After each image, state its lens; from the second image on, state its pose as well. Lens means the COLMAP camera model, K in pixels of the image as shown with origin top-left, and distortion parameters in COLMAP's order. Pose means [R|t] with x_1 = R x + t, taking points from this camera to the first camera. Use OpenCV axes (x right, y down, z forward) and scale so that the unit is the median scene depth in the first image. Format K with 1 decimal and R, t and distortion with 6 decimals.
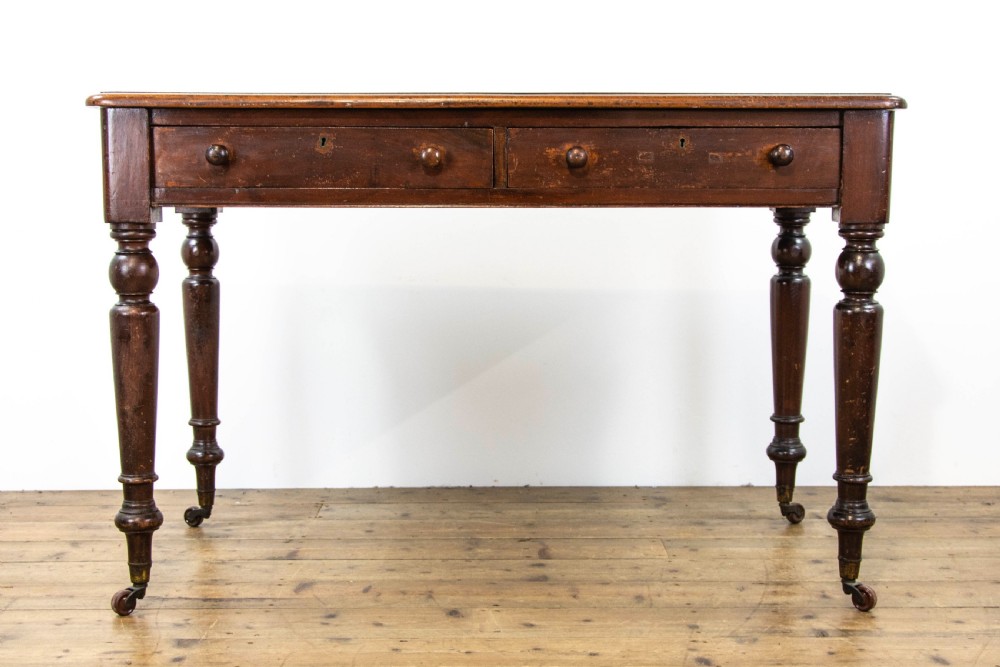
lens RADIAL K [[1483.9, 0, 503.7], [0, 1483.9, 314.2], [0, 0, 1]] dist [-0.028237, -0.049930]
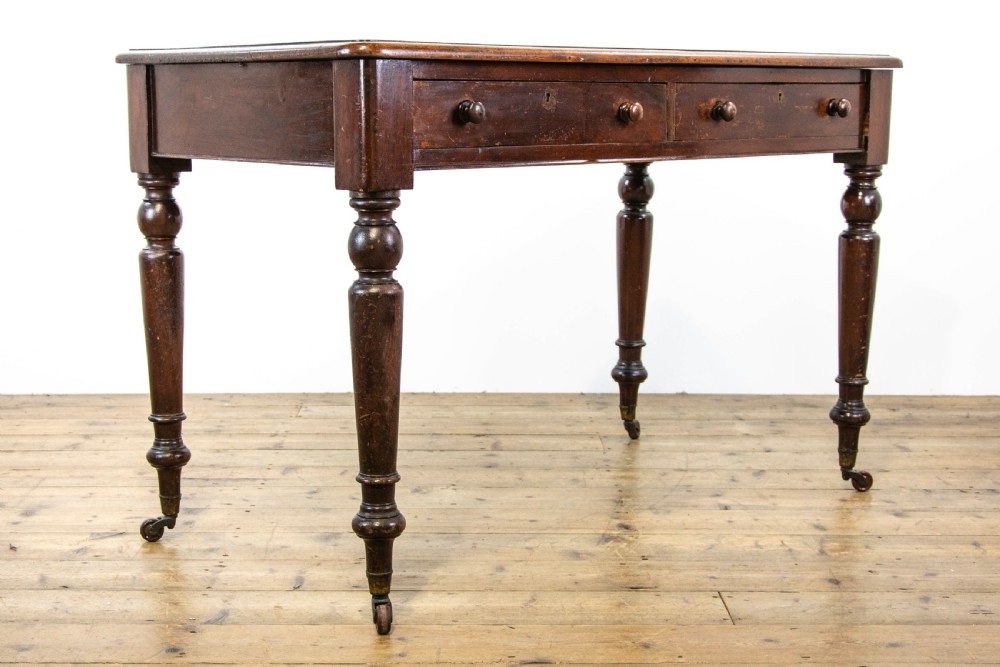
lens RADIAL K [[1544.1, 0, 477.2], [0, 1544.1, 332.5], [0, 0, 1]] dist [-0.031241, -0.045827]
pose [[0.999978, 0.006119, 0.002644, 0.008818], [-0.006268, 0.998135, 0.060719, 0.000441], [-0.002268, -0.060734, 0.998151, -0.197439]]
